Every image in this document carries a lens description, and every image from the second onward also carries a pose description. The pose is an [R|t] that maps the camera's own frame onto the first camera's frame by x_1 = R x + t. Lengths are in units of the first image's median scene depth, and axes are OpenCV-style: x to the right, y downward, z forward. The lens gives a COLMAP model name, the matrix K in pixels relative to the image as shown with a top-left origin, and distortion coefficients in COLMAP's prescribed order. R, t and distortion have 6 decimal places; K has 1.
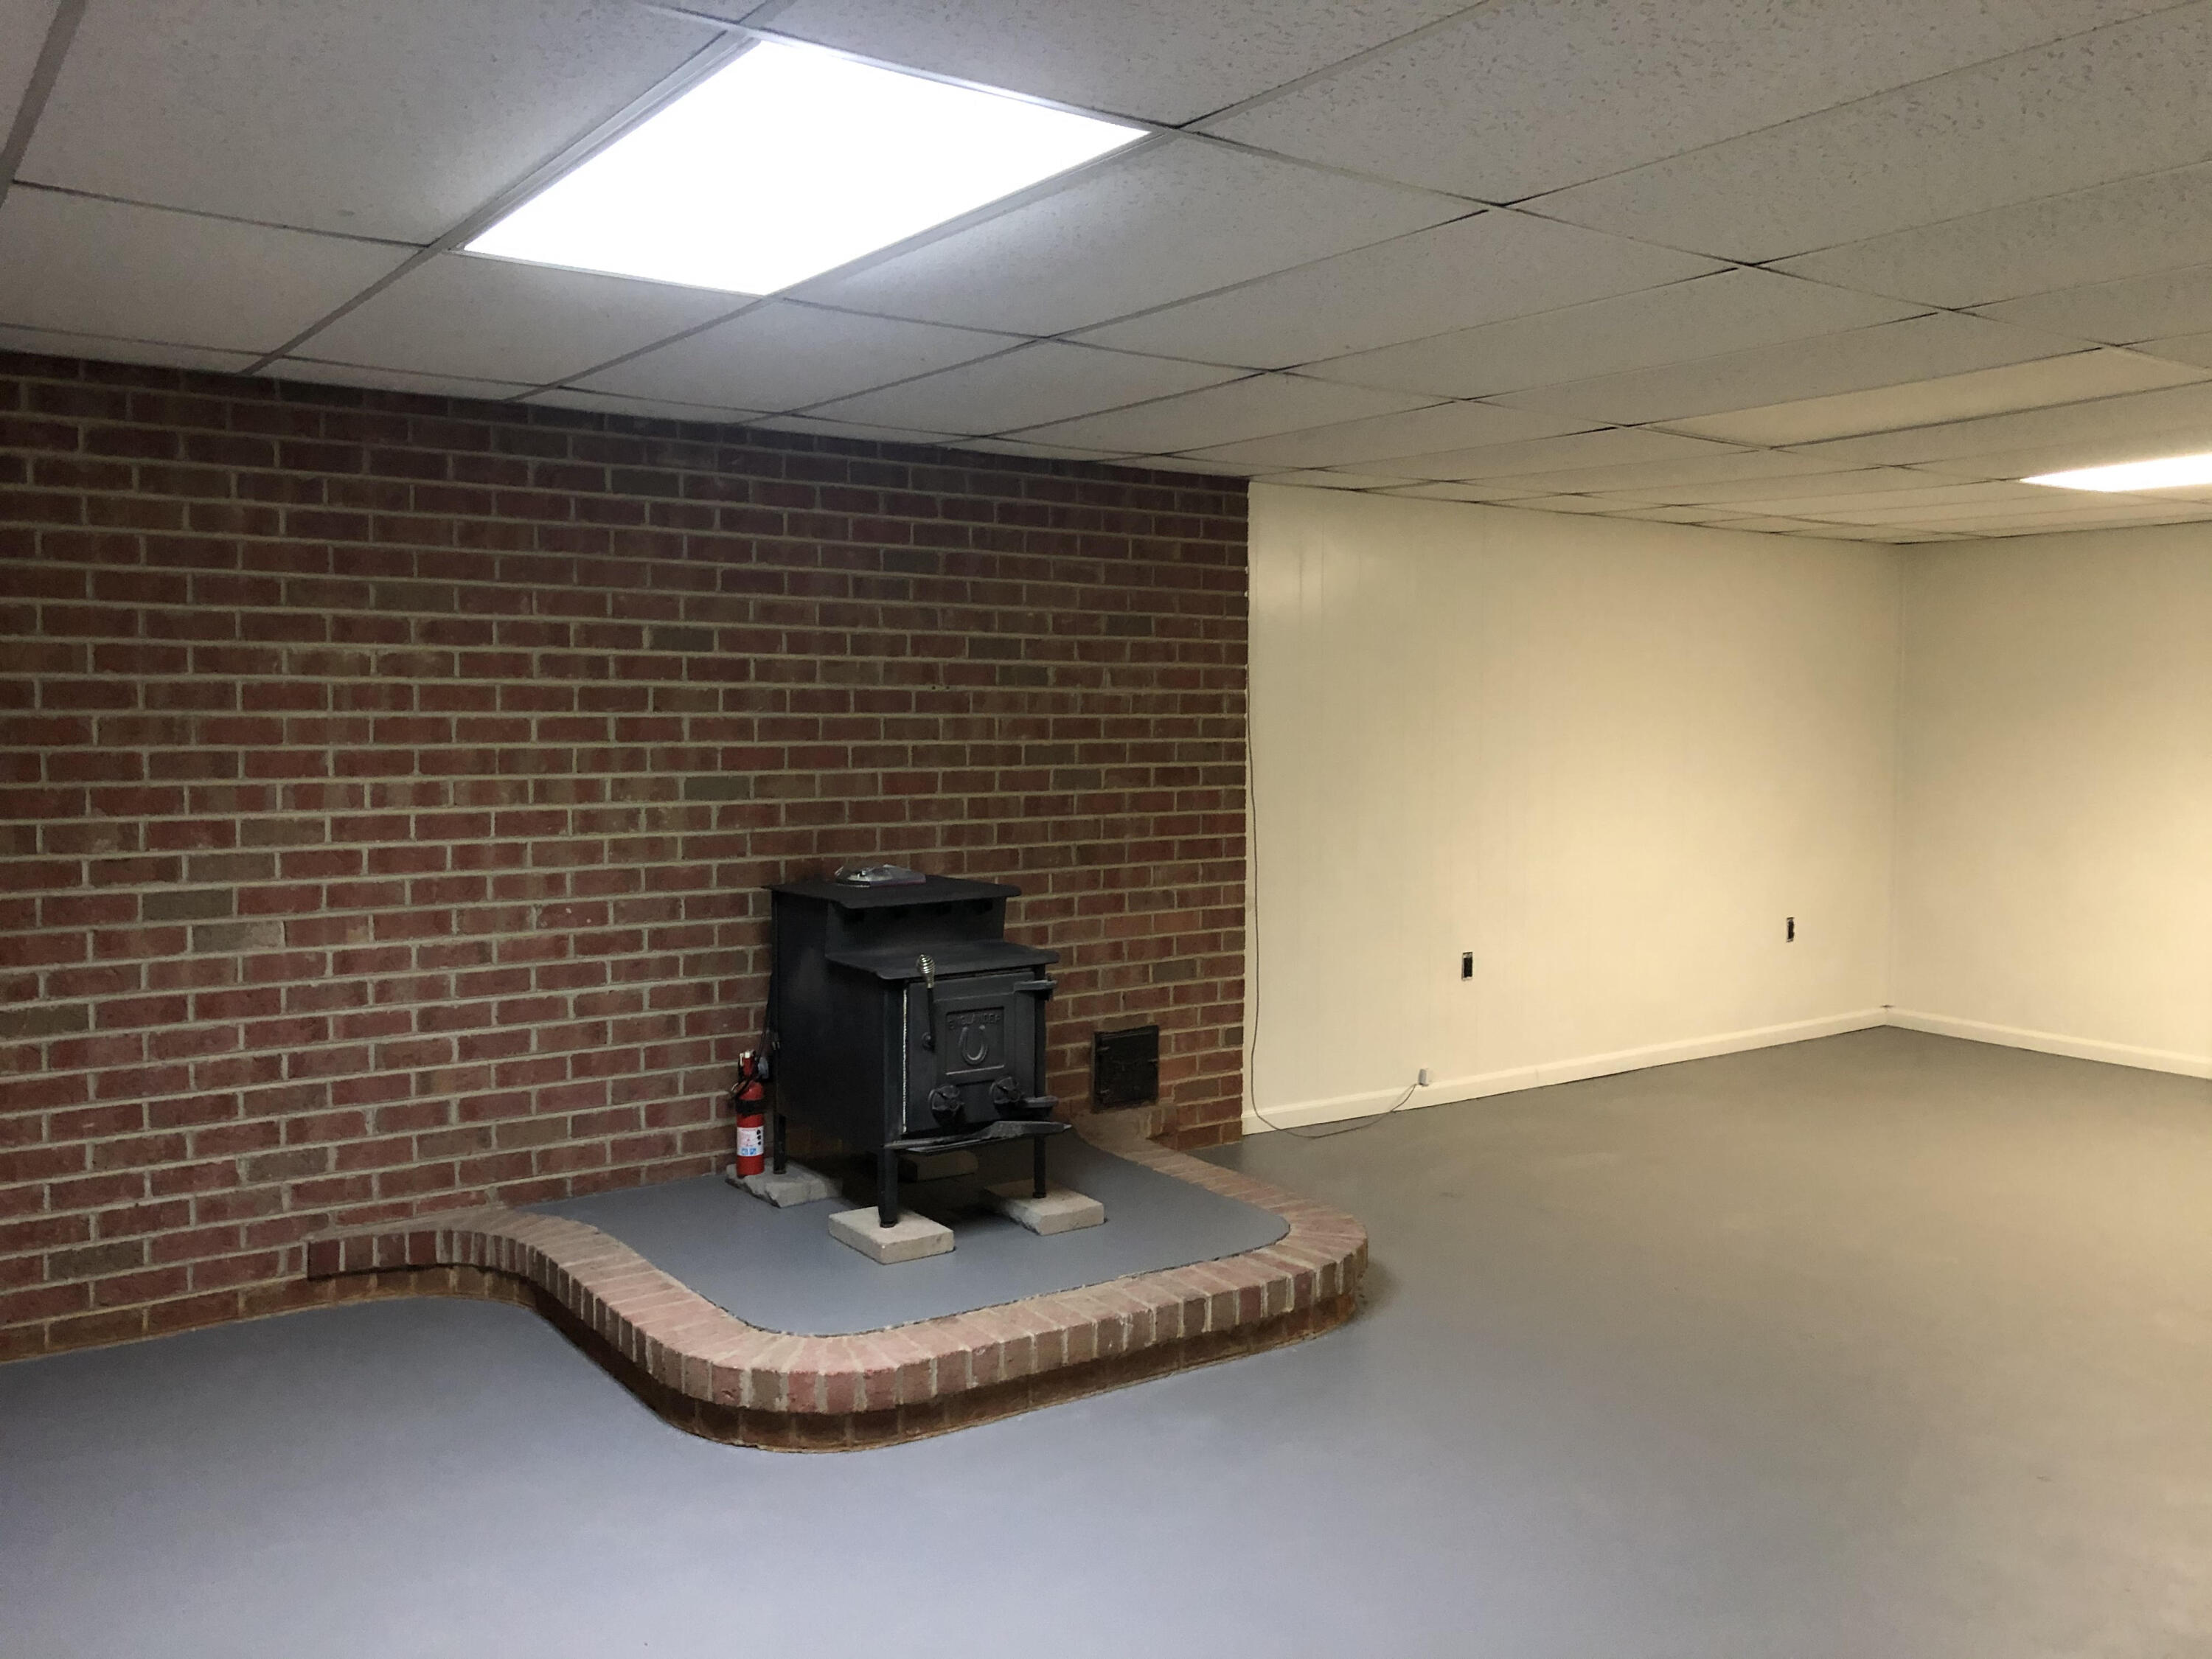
lens RADIAL K [[1811.1, 0, 1096.0], [0, 1811.1, 829.1], [0, 0, 1]] dist [0.017242, -0.080536]
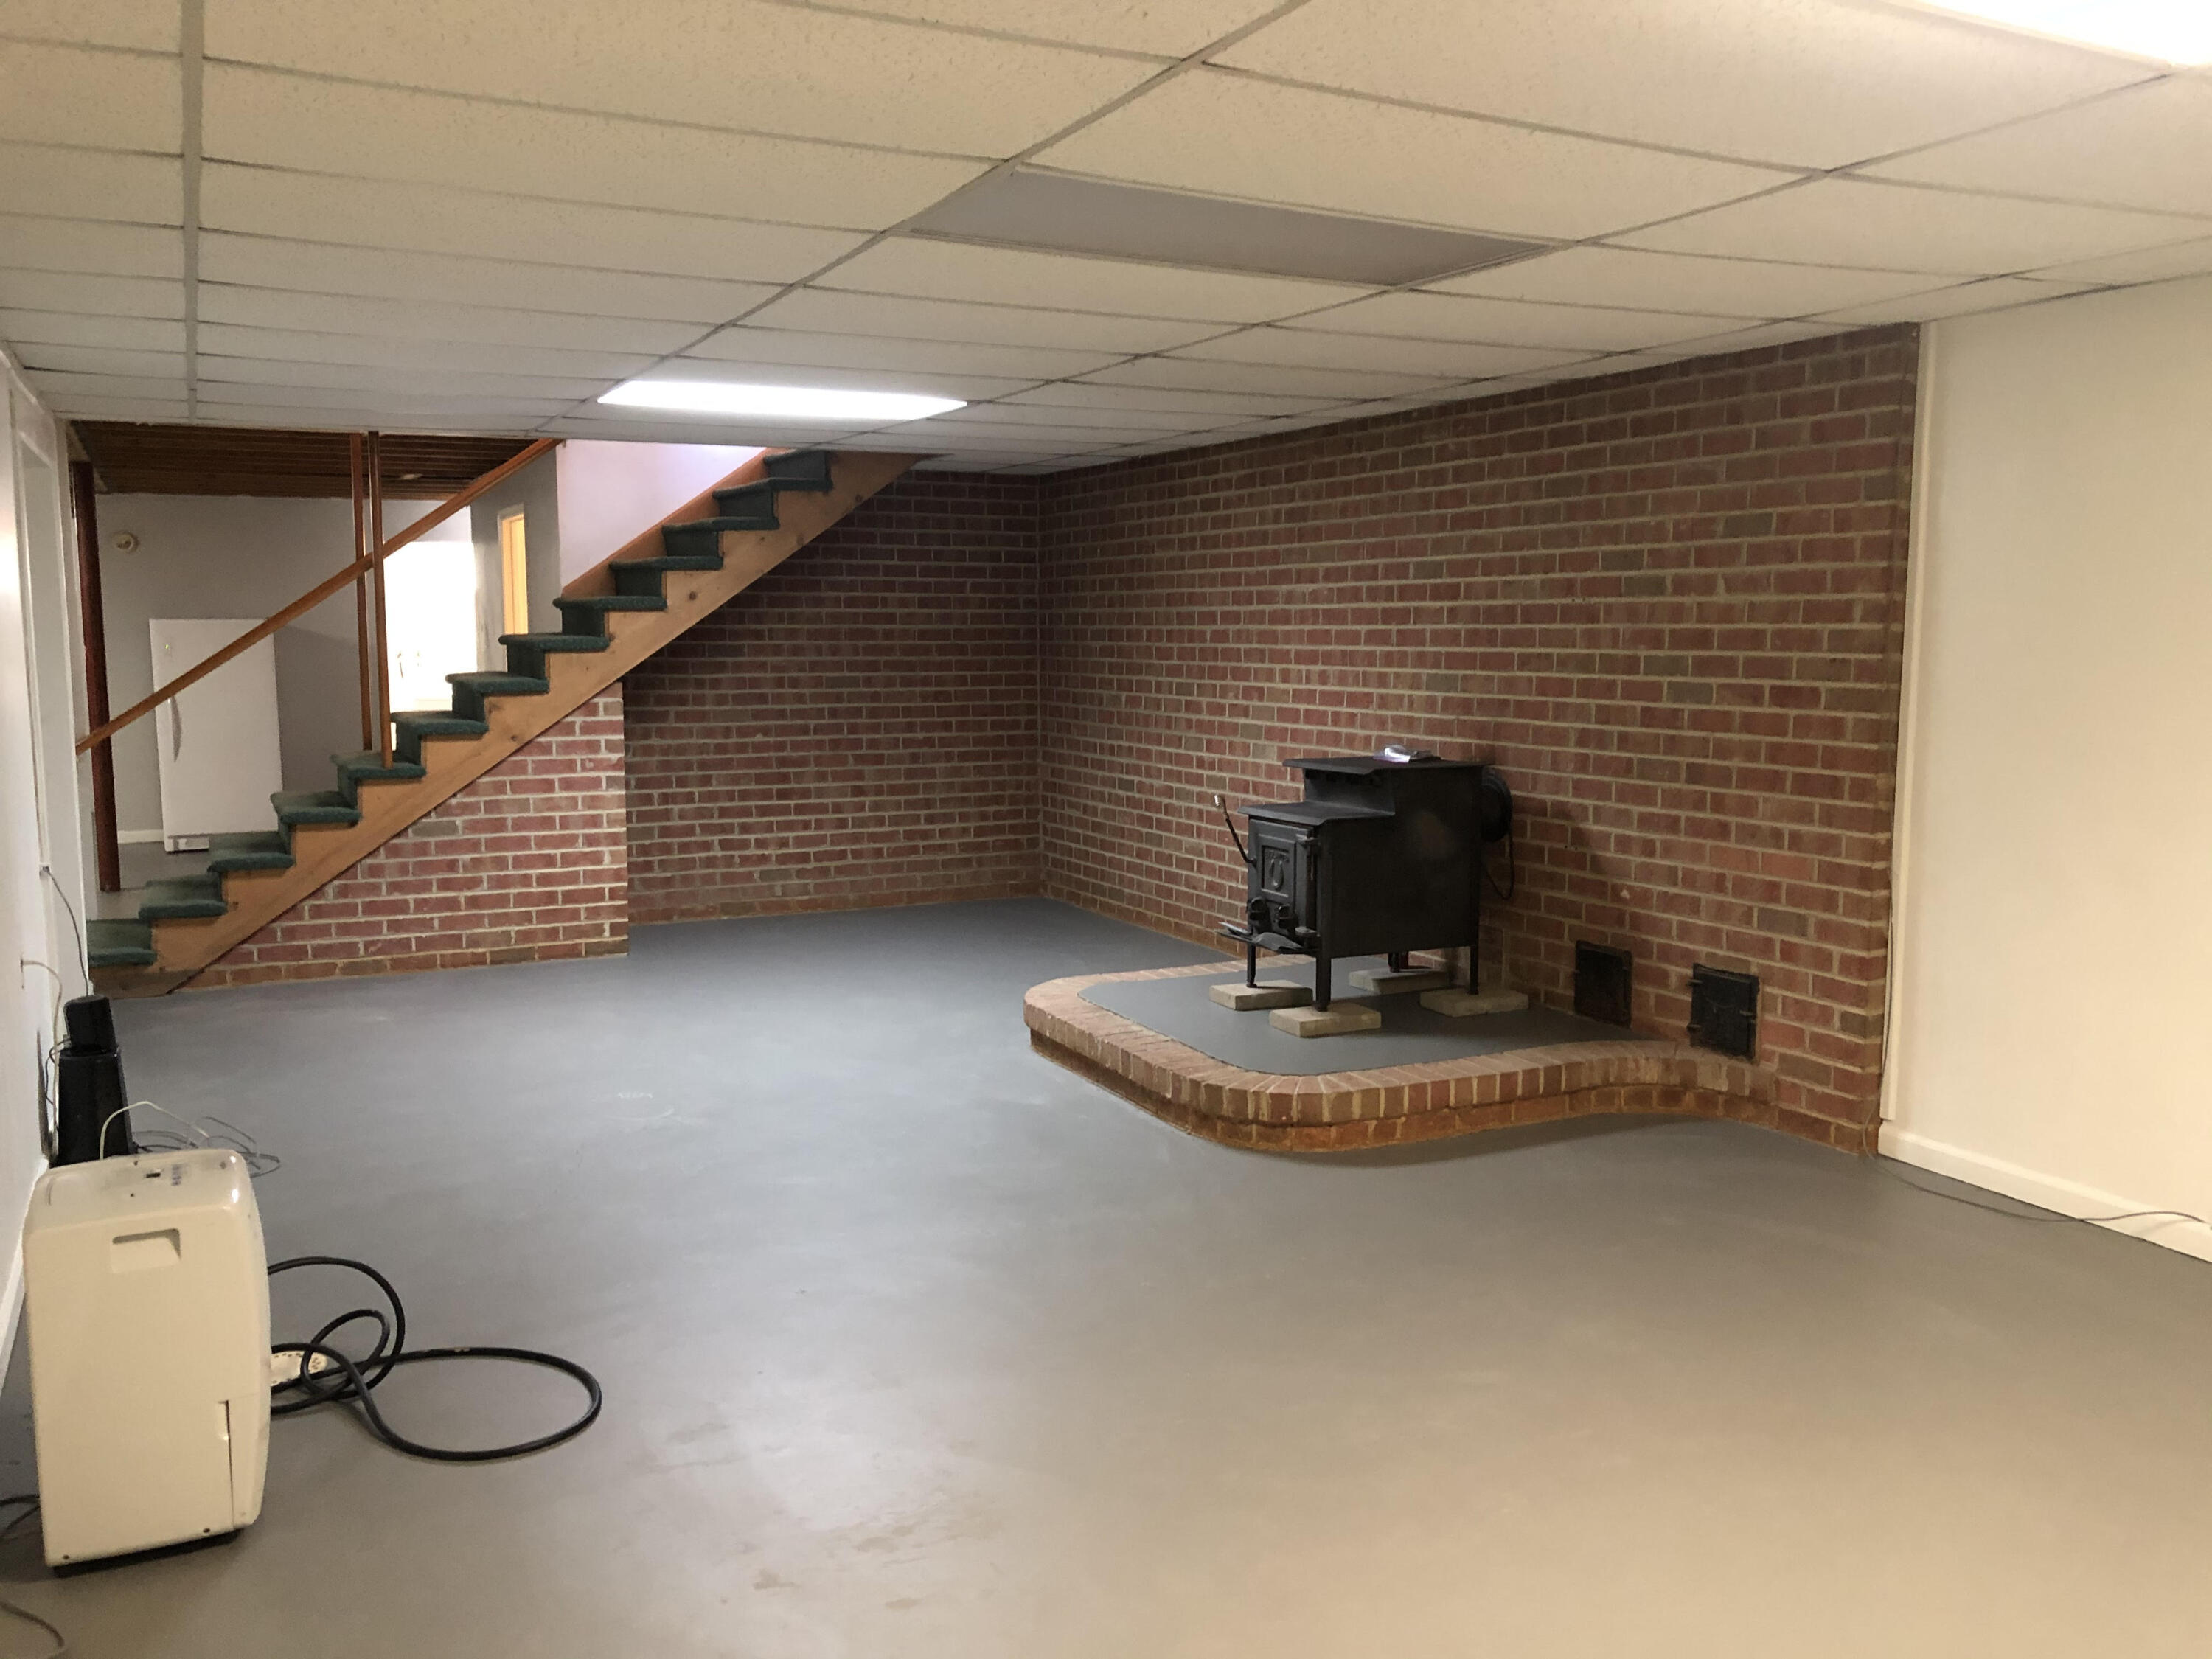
lens RADIAL K [[1811.1, 0, 1094.6], [0, 1811.1, 835.5], [0, 0, 1]] dist [0.017242, -0.080536]
pose [[-0.177905, 0.109874, -0.977894, 1.063153], [-0.060917, 0.990611, 0.122385, -0.054889], [0.982160, 0.081344, -0.169542, 0.924778]]
